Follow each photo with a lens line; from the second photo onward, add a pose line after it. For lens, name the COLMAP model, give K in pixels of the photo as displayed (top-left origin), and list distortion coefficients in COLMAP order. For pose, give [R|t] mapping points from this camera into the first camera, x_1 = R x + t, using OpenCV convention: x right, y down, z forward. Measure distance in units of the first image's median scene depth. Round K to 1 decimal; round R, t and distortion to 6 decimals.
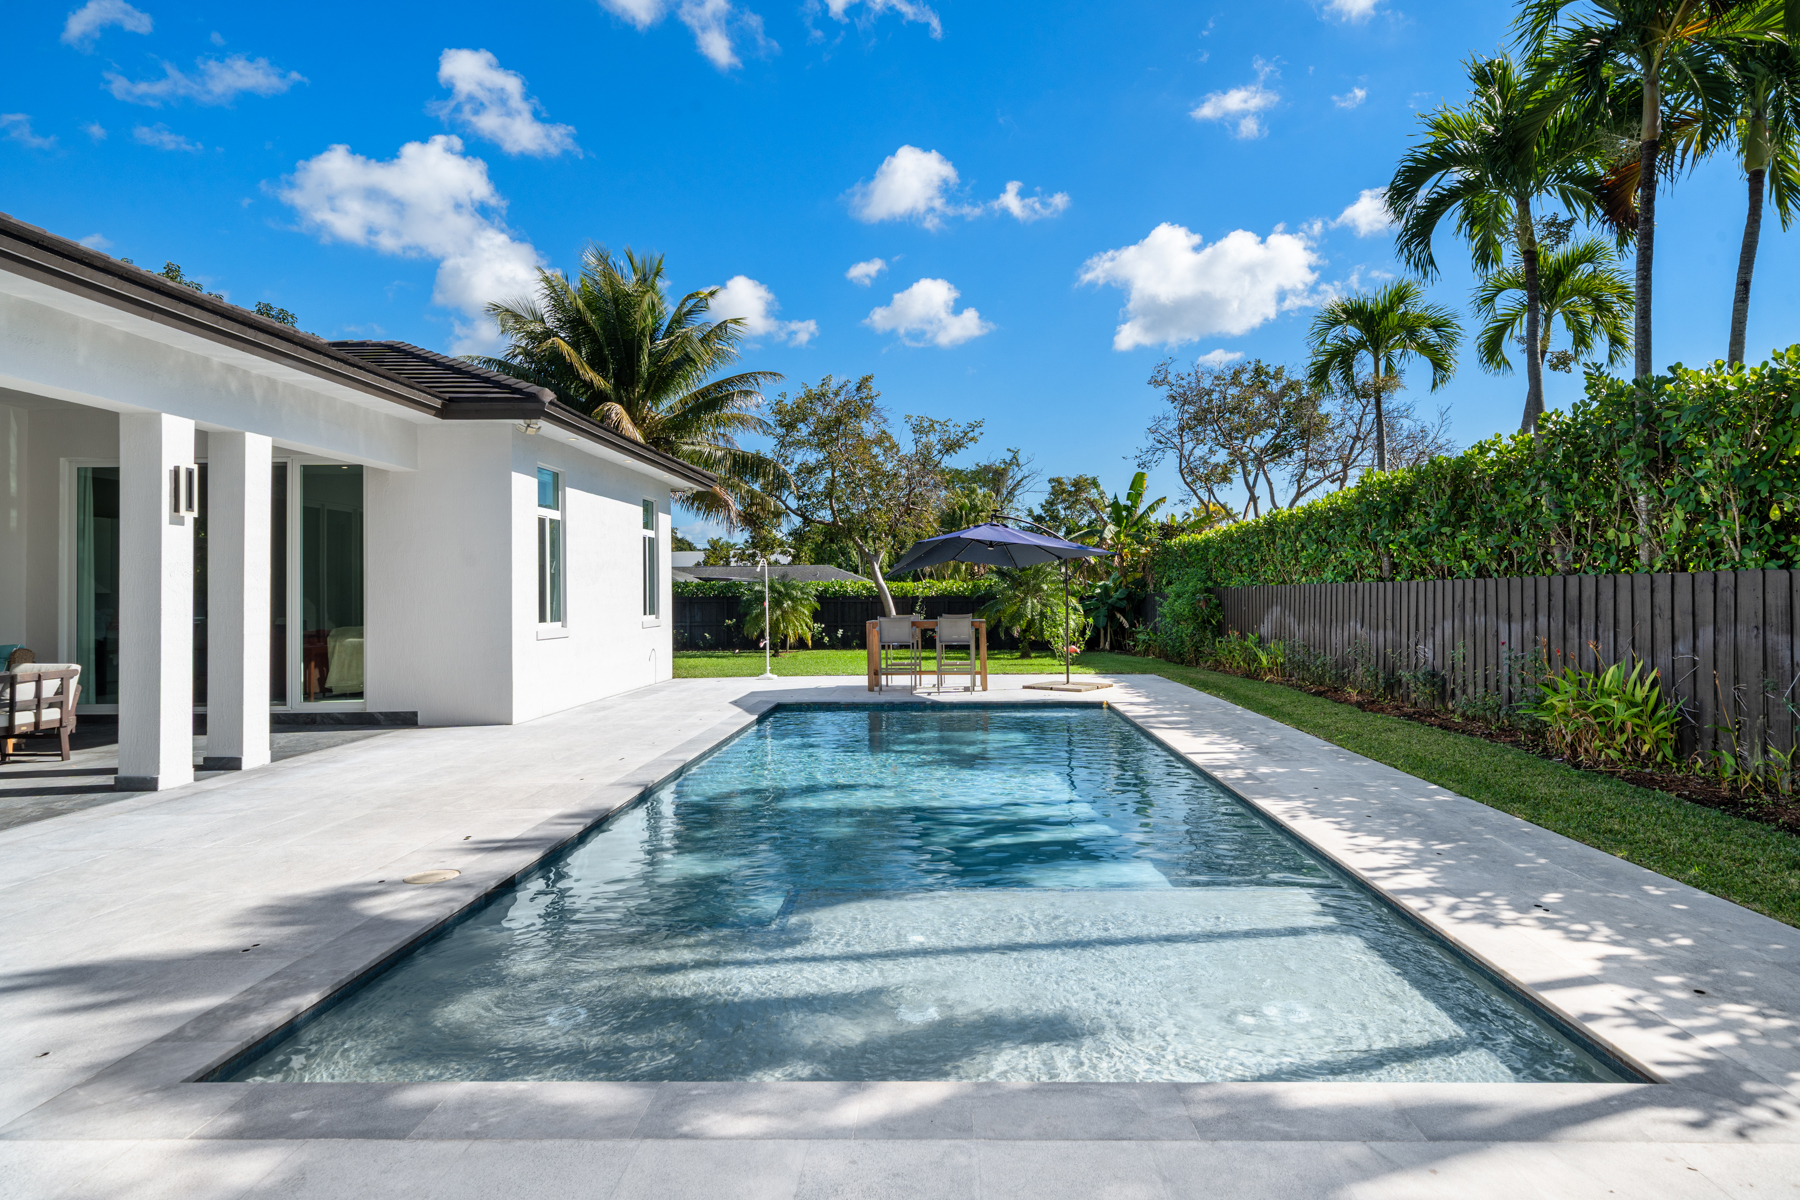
lens RADIAL K [[949.0, 0, 900.0], [0, 949.0, 600.0], [0, 0, 1]] dist [0.006401, -0.001590]
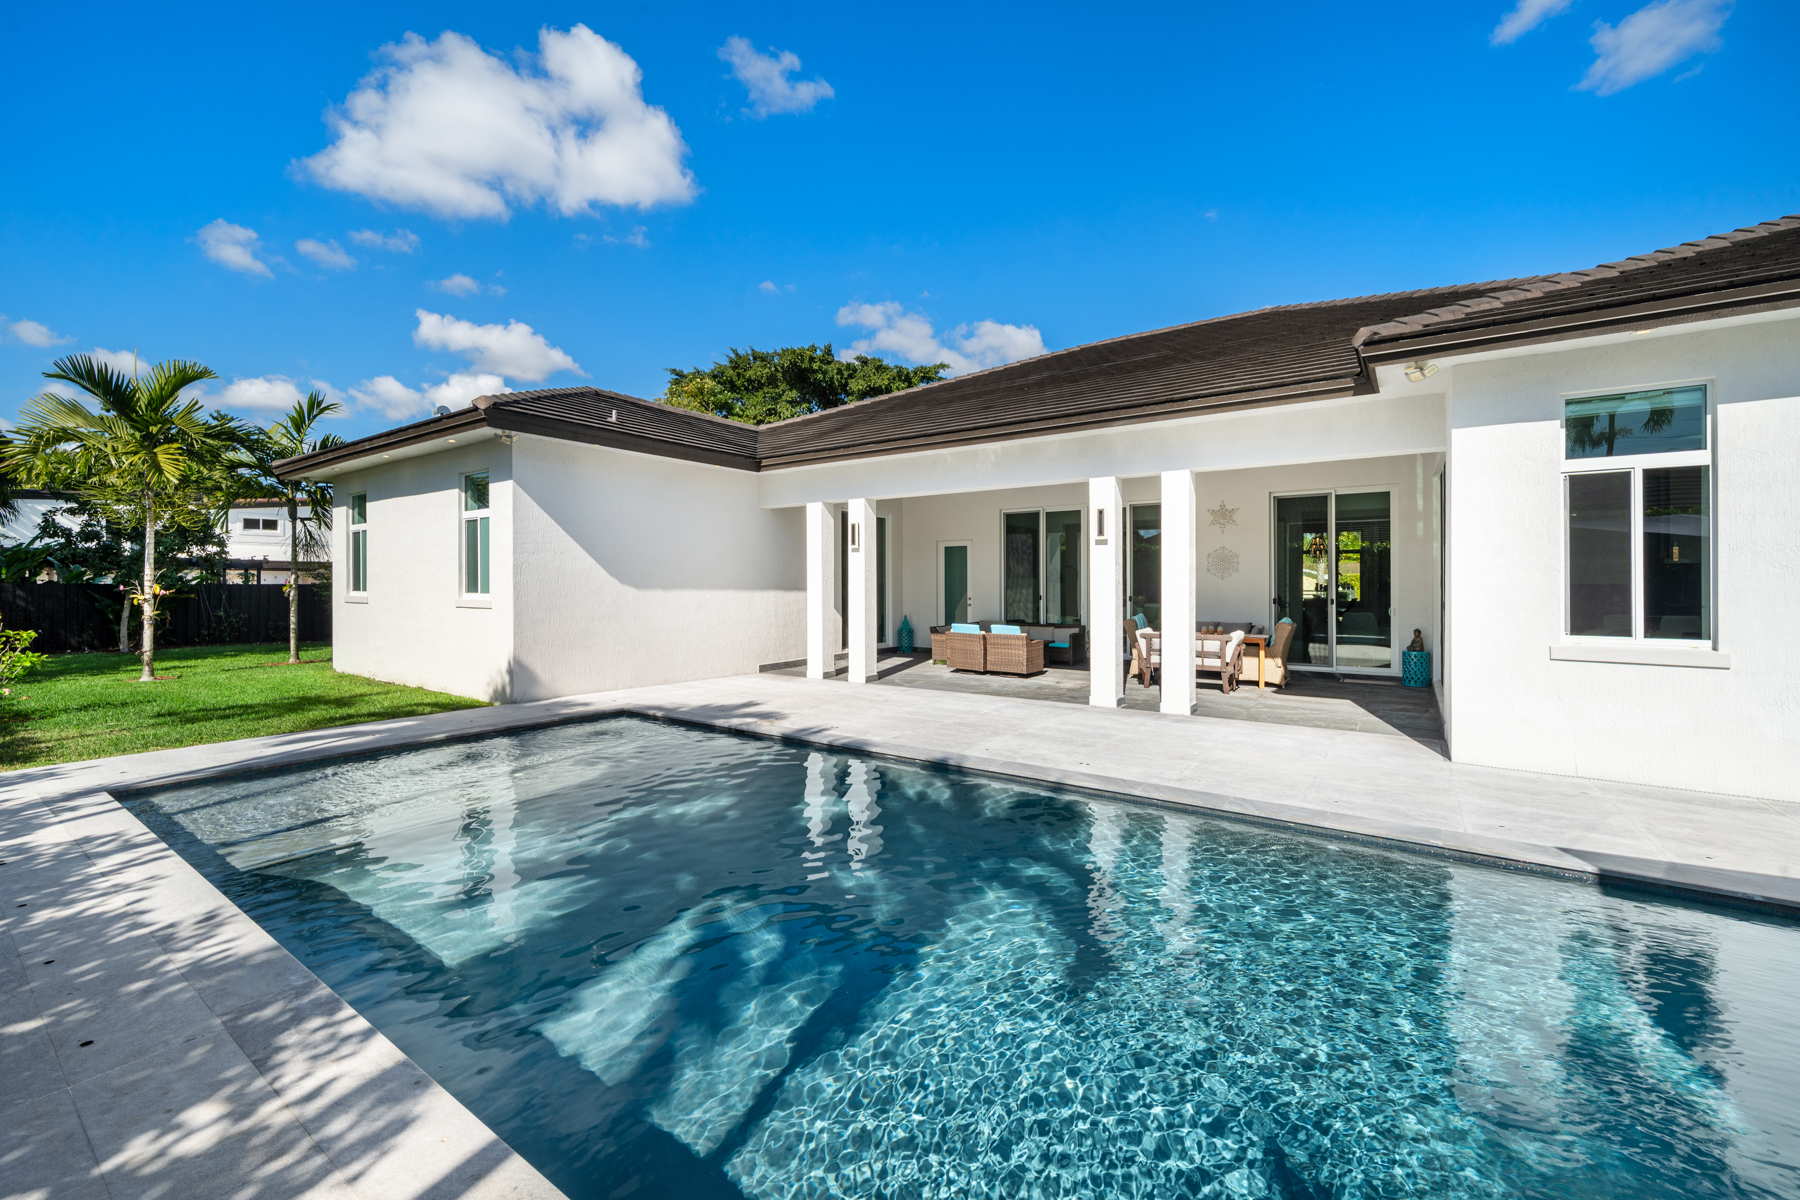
lens RADIAL K [[747.1, 0, 899.0], [0, 747.1, 575.4], [0, 0, 1]] dist [-0.003597, -0.000729]
pose [[-0.563125, -0.005643, -0.826352, 0.493175], [-0.006497, 0.999976, -0.002401, -0.019778], [0.826346, 0.004017, -0.563148, 1.404690]]
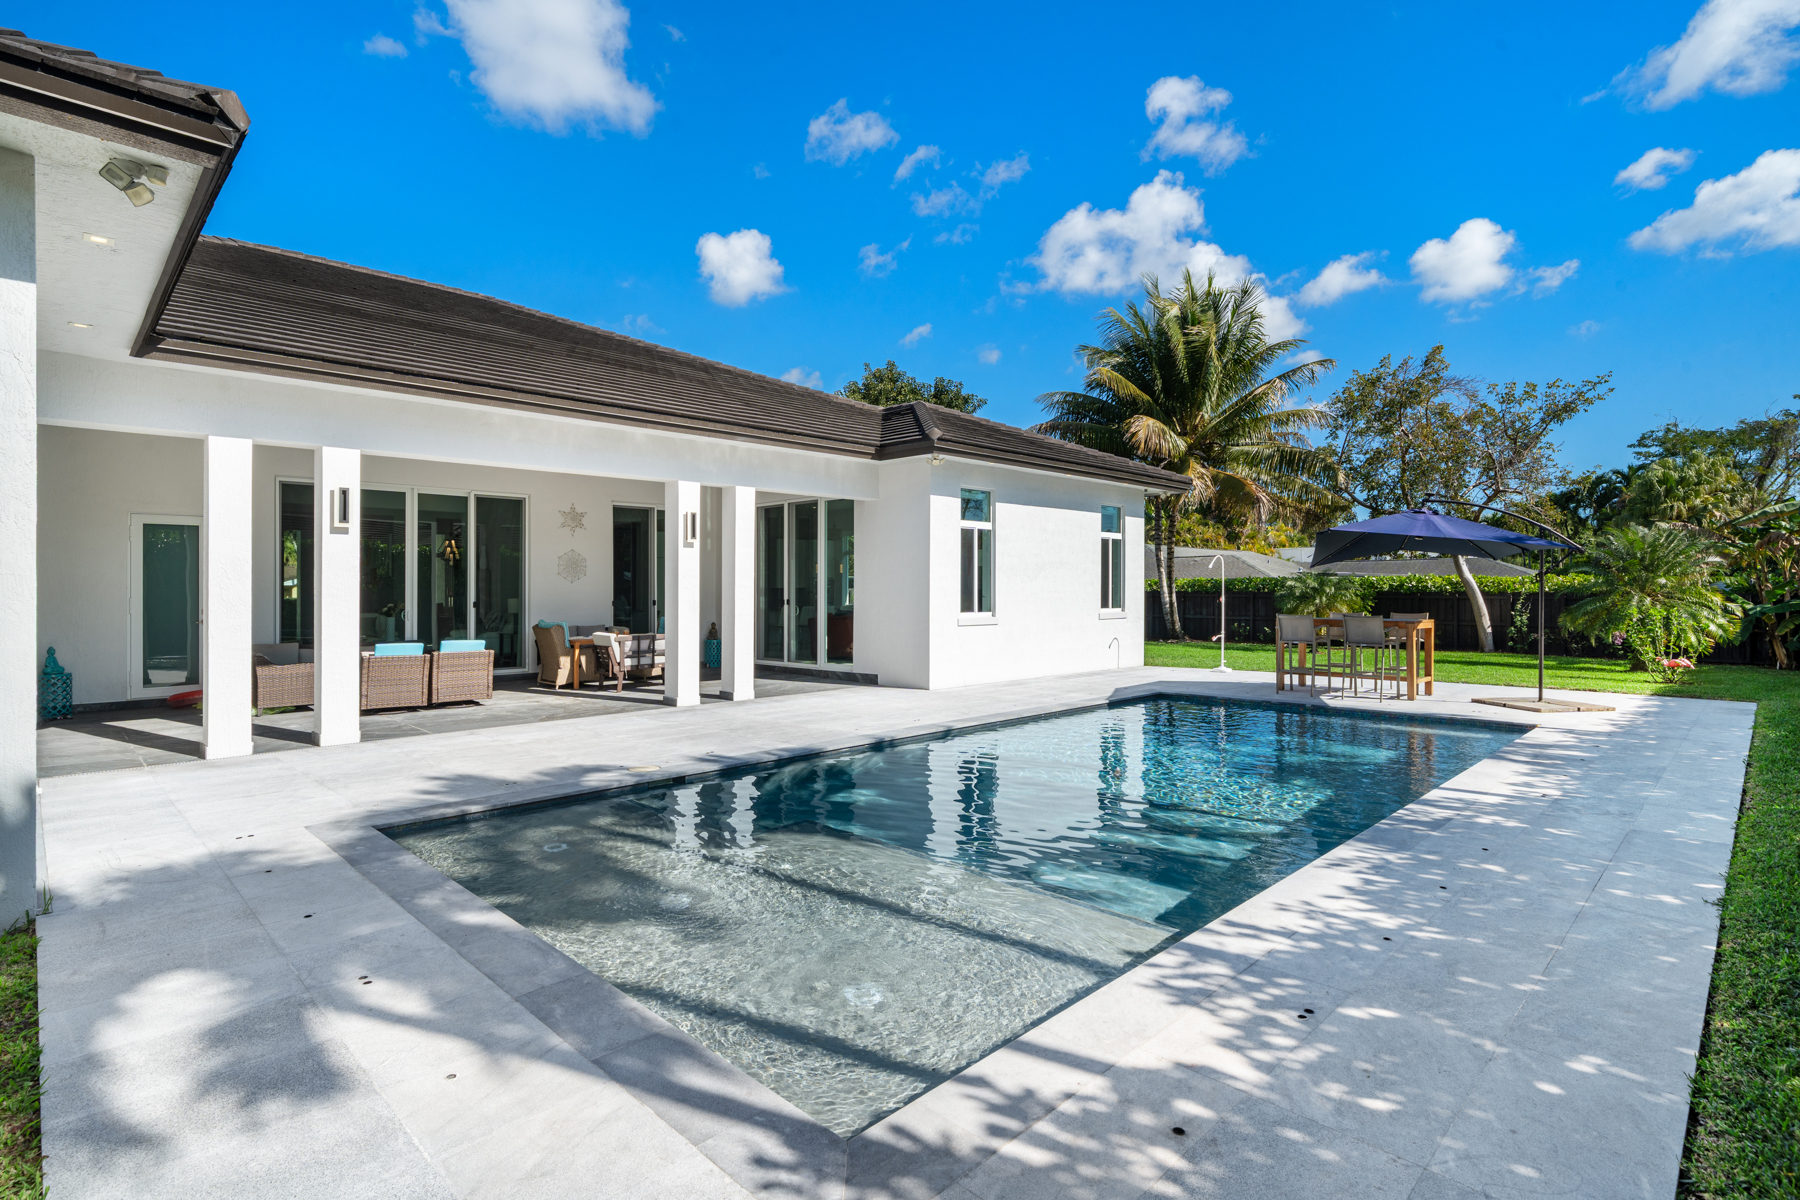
lens RADIAL K [[862.4, 0, 900.0], [0, 862.4, 600.0], [0, 0, 1]] dist [0.010100, -0.000108]
pose [[0.722963, 0.010170, -0.690811, 0.552557], [-0.005654, 0.999945, 0.008803, -0.002646], [0.690863, -0.002458, 0.722981, 0.175808]]
